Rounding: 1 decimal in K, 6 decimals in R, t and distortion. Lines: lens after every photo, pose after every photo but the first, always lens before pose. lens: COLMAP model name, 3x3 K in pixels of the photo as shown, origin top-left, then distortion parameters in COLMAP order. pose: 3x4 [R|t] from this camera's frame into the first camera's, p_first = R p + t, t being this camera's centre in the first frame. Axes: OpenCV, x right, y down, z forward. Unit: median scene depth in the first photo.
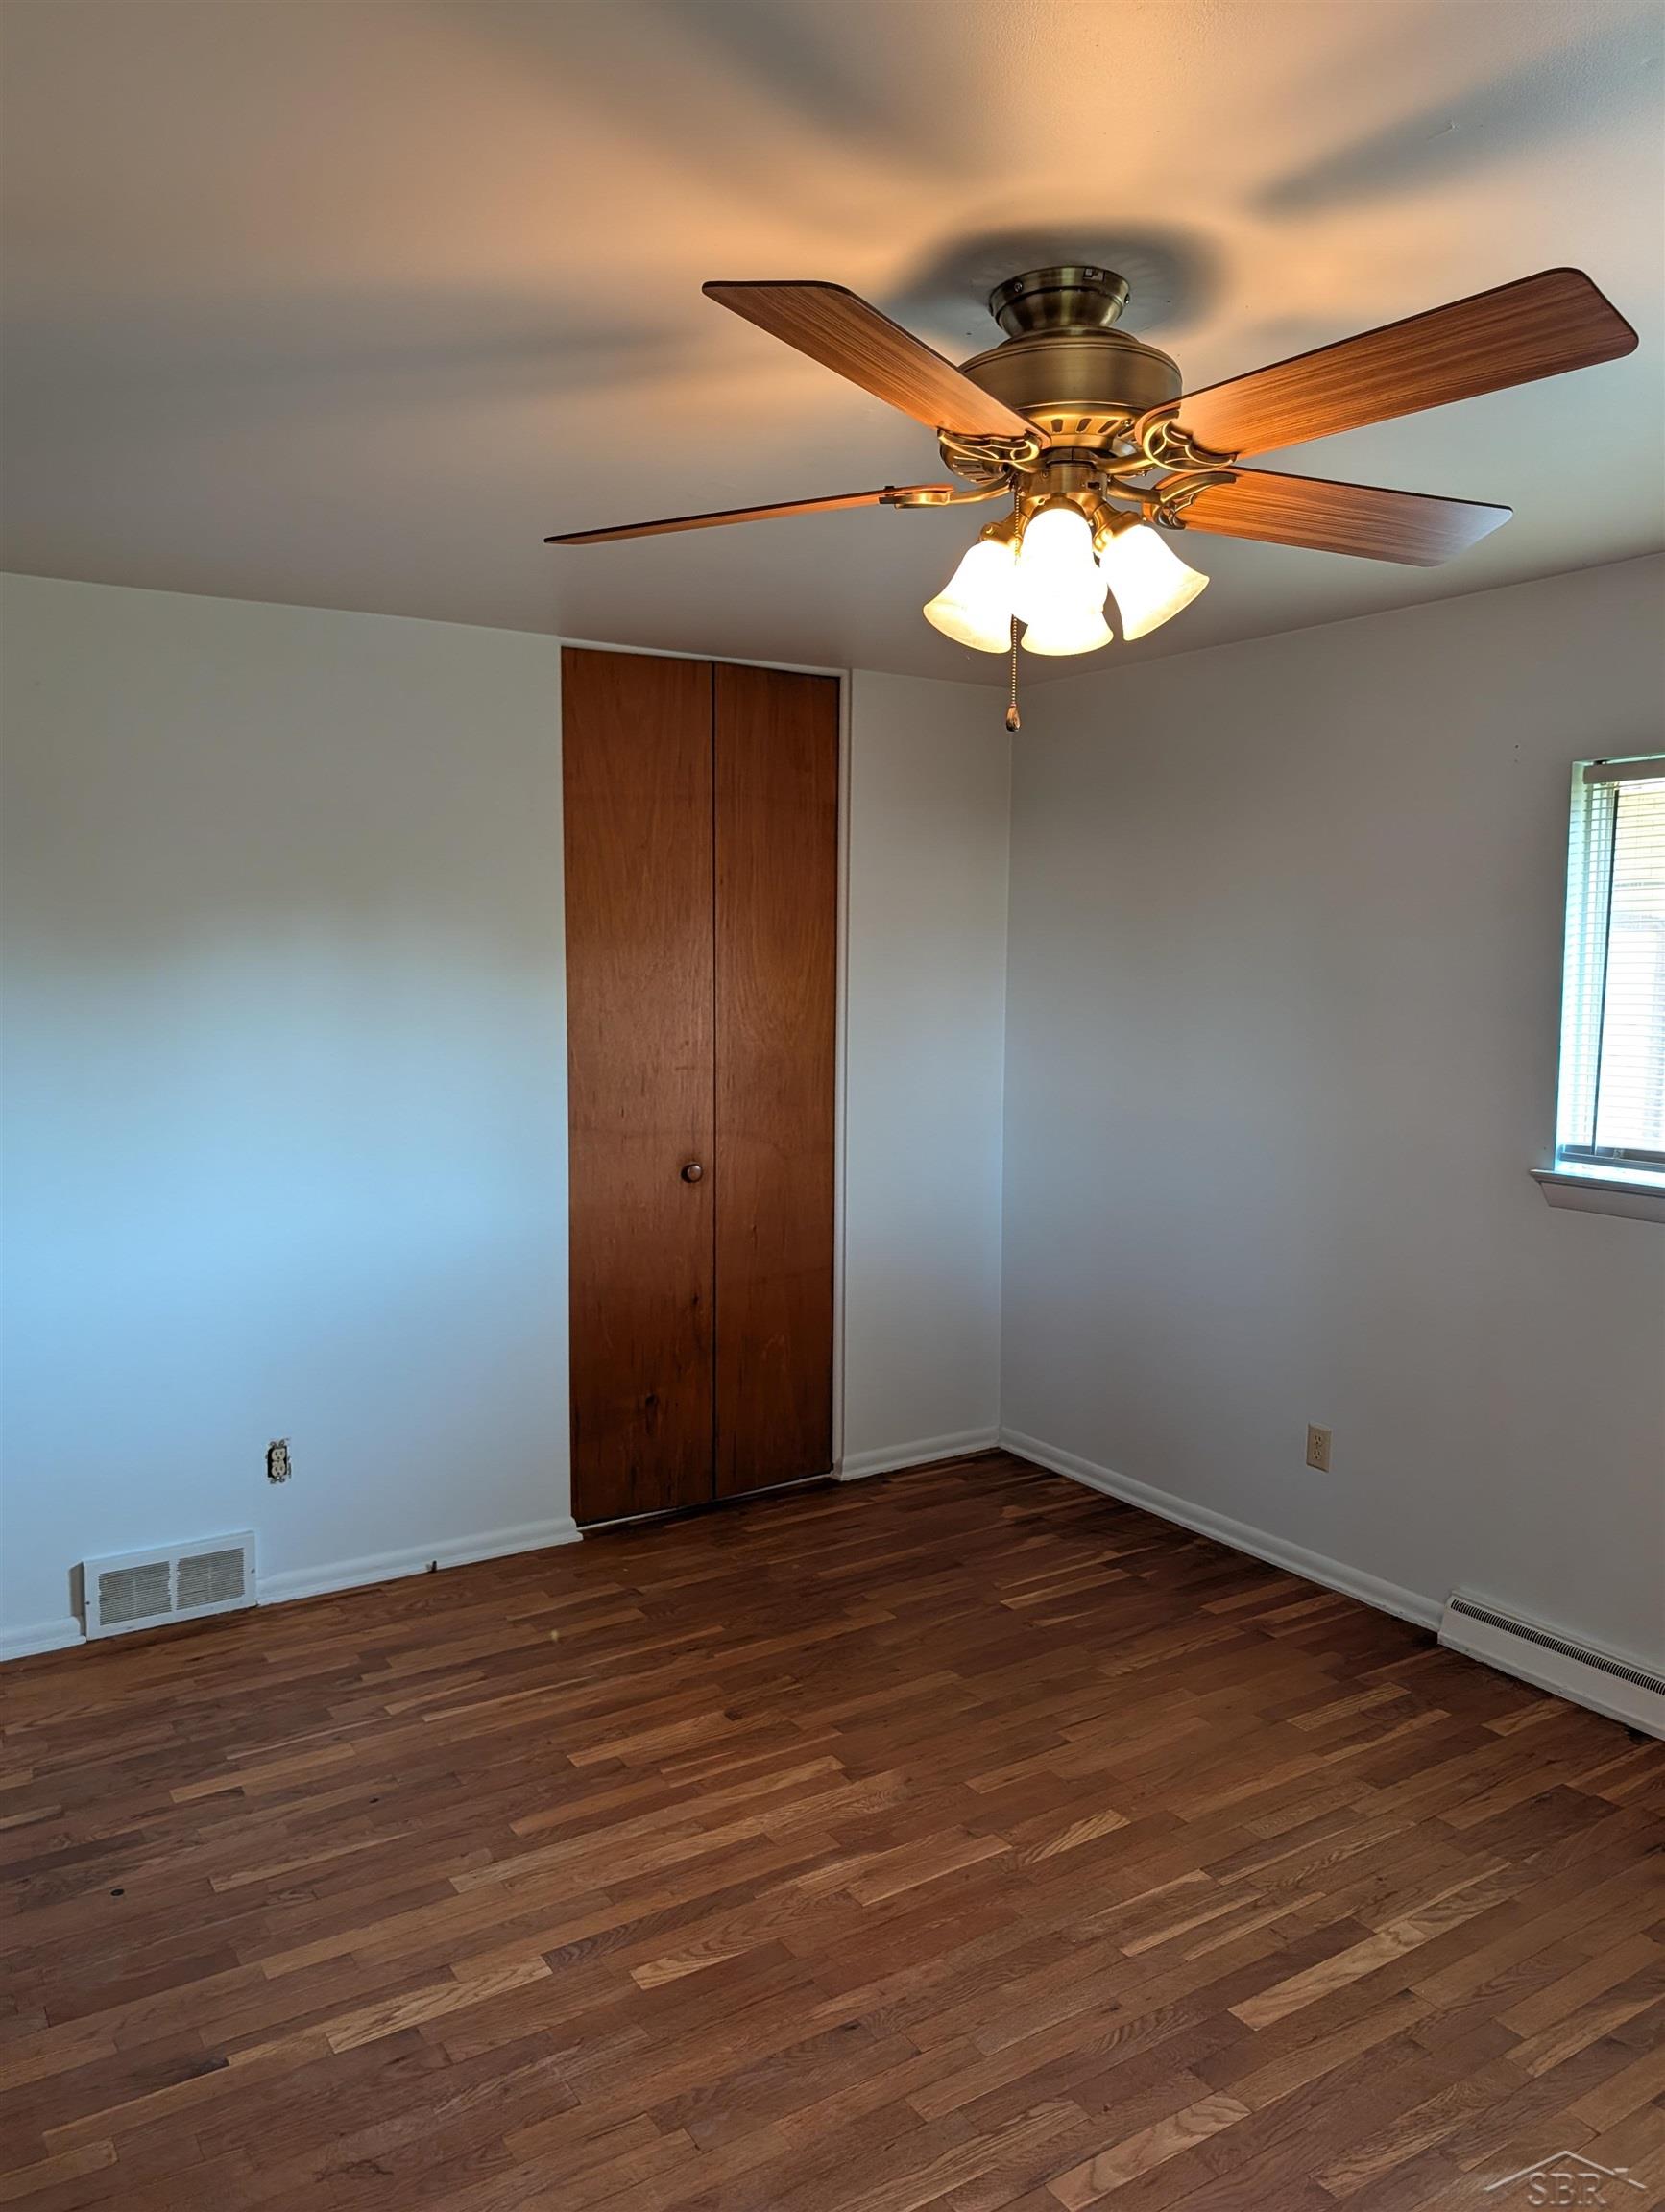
lens RADIAL K [[1593.8, 0, 826.7], [0, 1593.8, 1108.2], [0, 0, 1]] dist [0.002079, 0.003425]
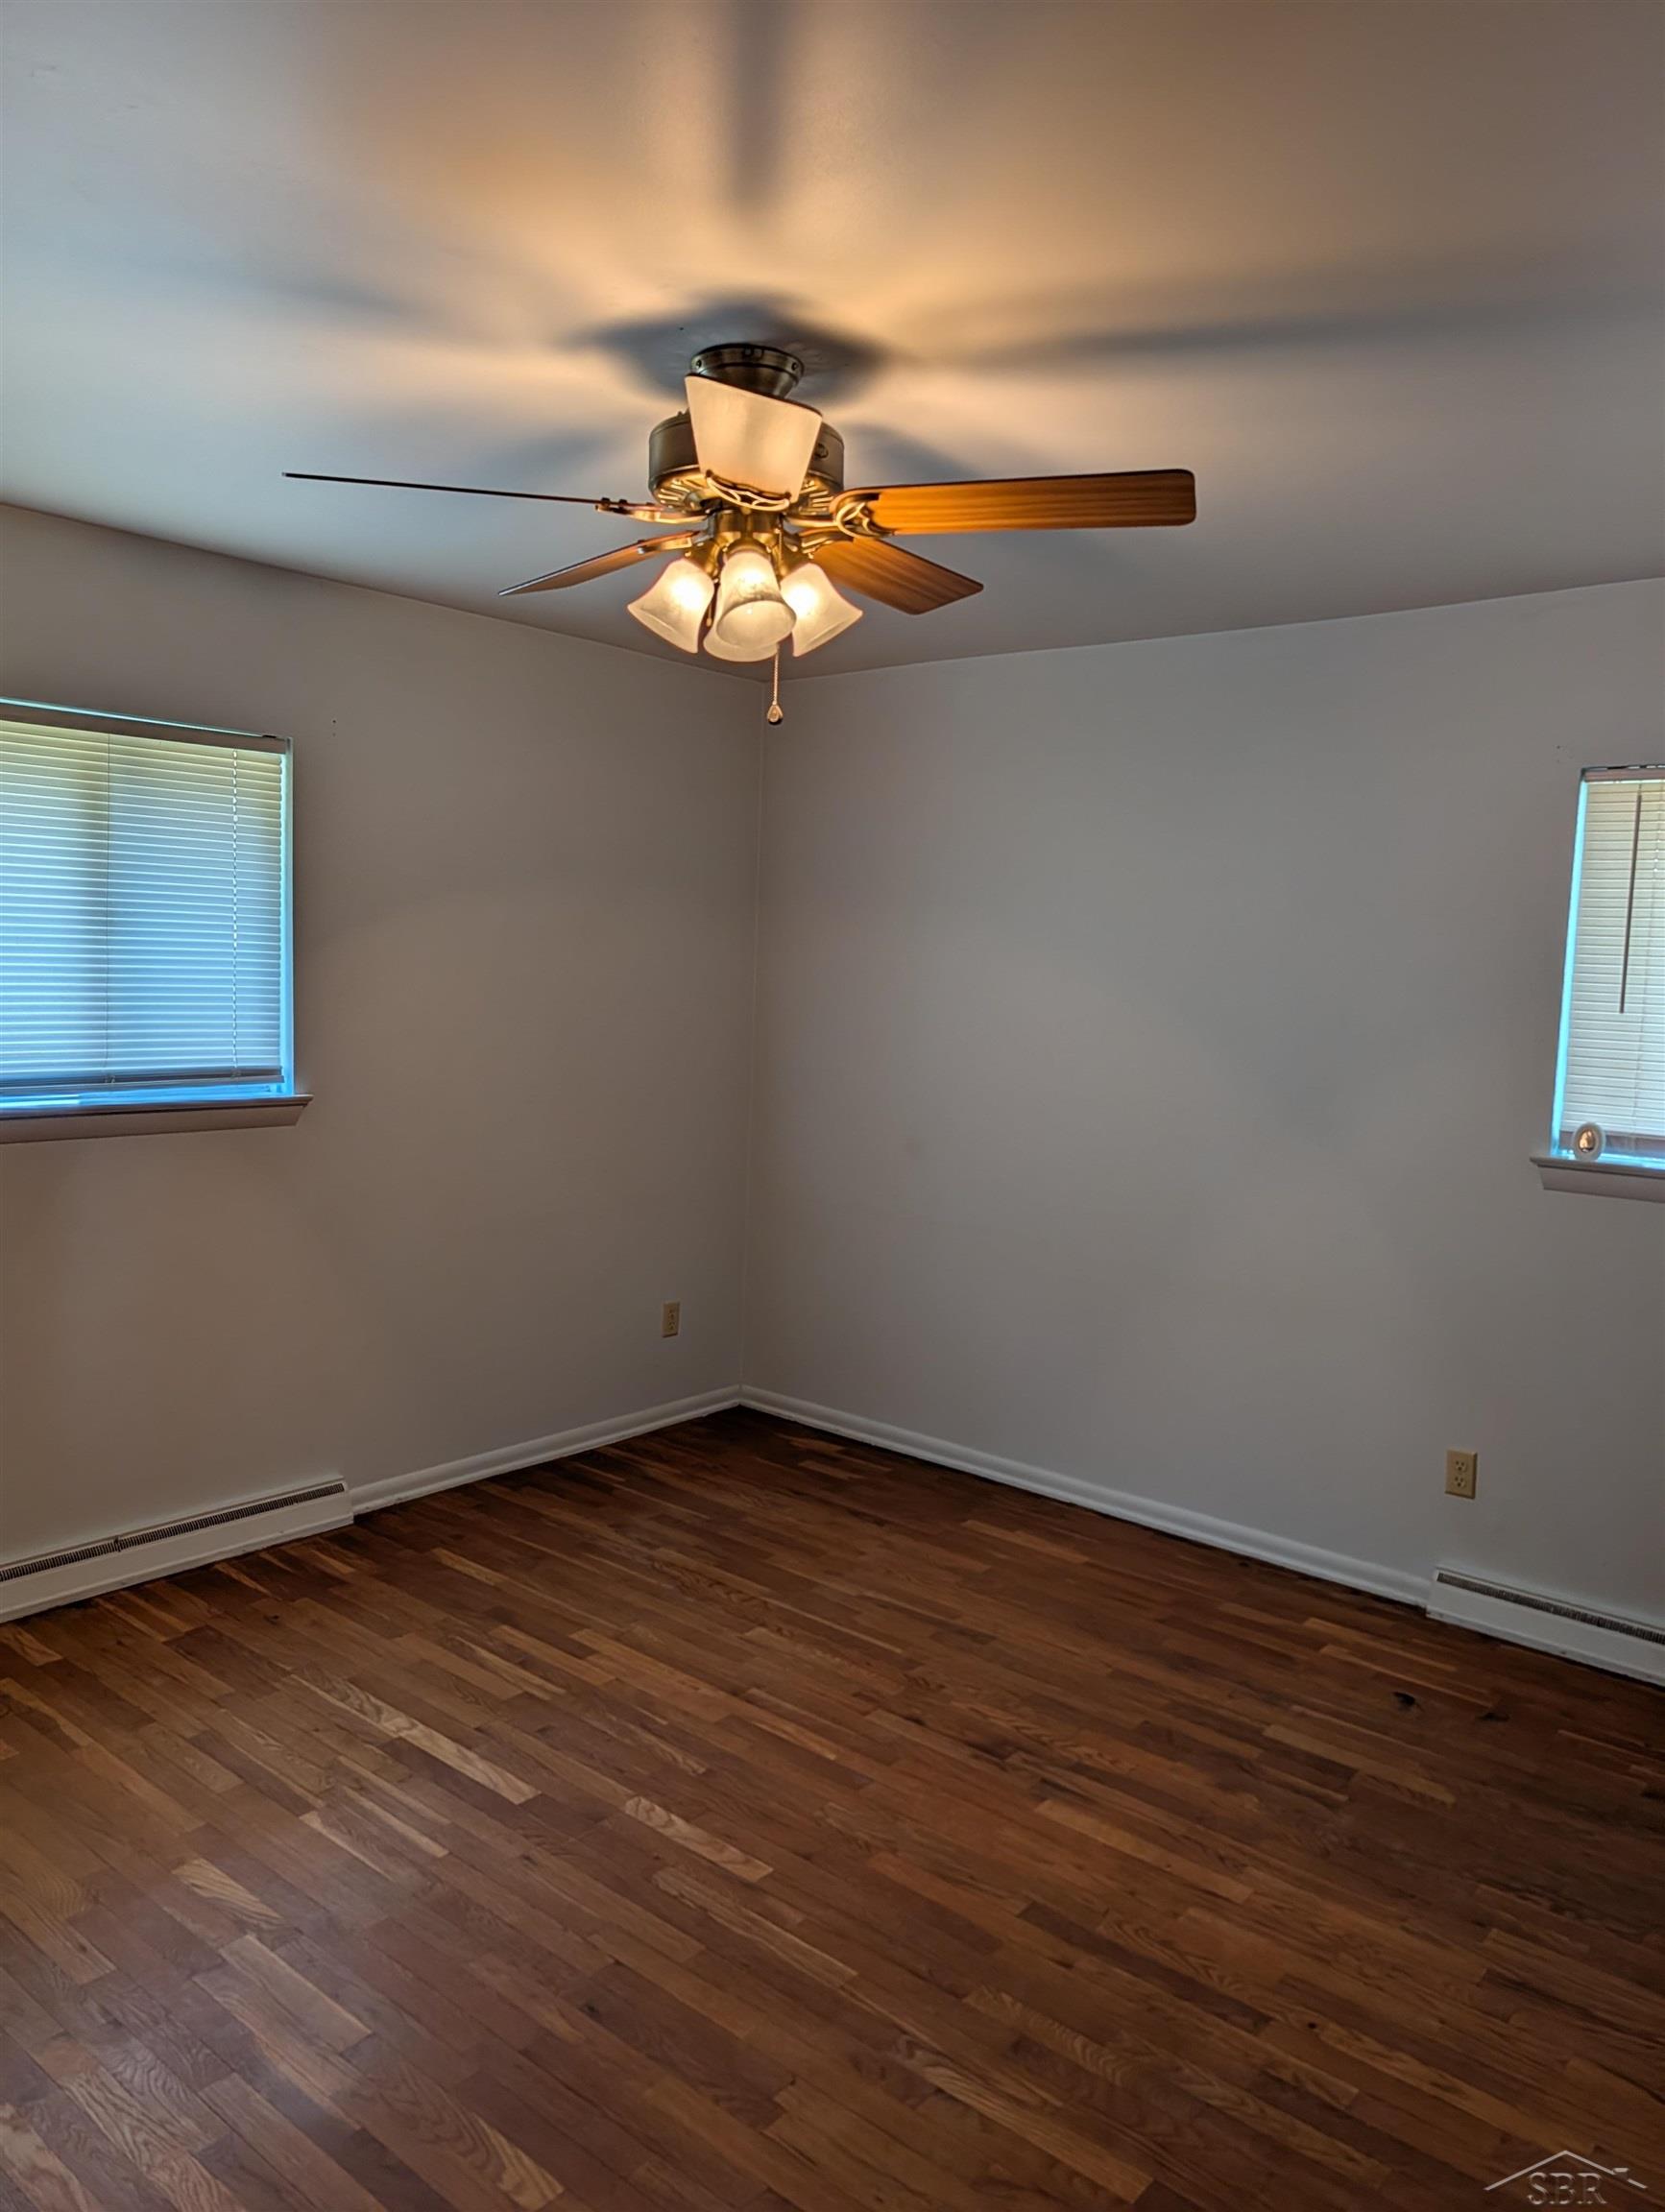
lens RADIAL K [[1593.8, 0, 831.0], [0, 1593.8, 1118.3], [0, 0, 1]] dist [0.002079, 0.003425]
pose [[-0.287521, -0.118059, 0.950470, -0.763972], [0.066124, 0.987559, 0.142669, -0.065389], [-0.955489, 0.103869, -0.276137, 0.945343]]
